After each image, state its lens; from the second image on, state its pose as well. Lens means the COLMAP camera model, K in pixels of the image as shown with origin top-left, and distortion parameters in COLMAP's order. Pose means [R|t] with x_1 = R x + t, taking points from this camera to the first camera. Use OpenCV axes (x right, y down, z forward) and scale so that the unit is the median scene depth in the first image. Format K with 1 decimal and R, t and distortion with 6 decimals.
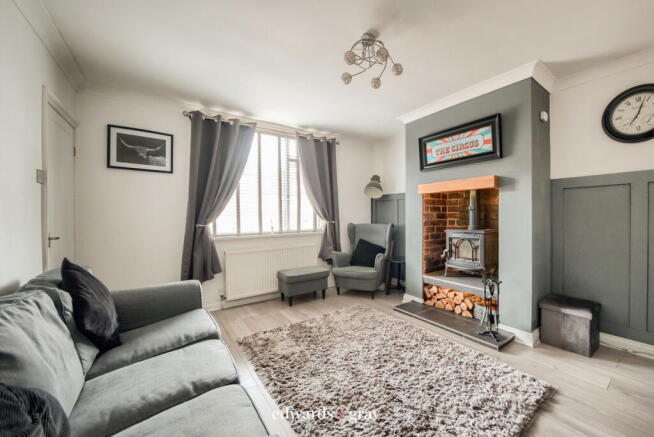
lens RADIAL K [[229.4, 0, 326.4], [0, 229.4, 225.7], [0, 0, 1]] dist [-0.000407, 0.000019]
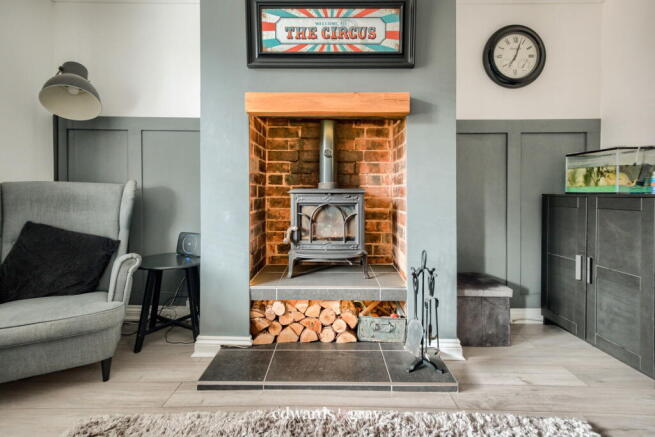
lens RADIAL K [[327.8, 0, 327.6], [0, 327.8, 200.2], [0, 0, 1]] dist [0.021539, -0.000140]
pose [[0.525837, -0.003681, 0.850577, -0.080827], [0.005853, 0.999983, 0.000709, 0.042363], [-0.850565, 0.004605, 0.525849, 0.541437]]
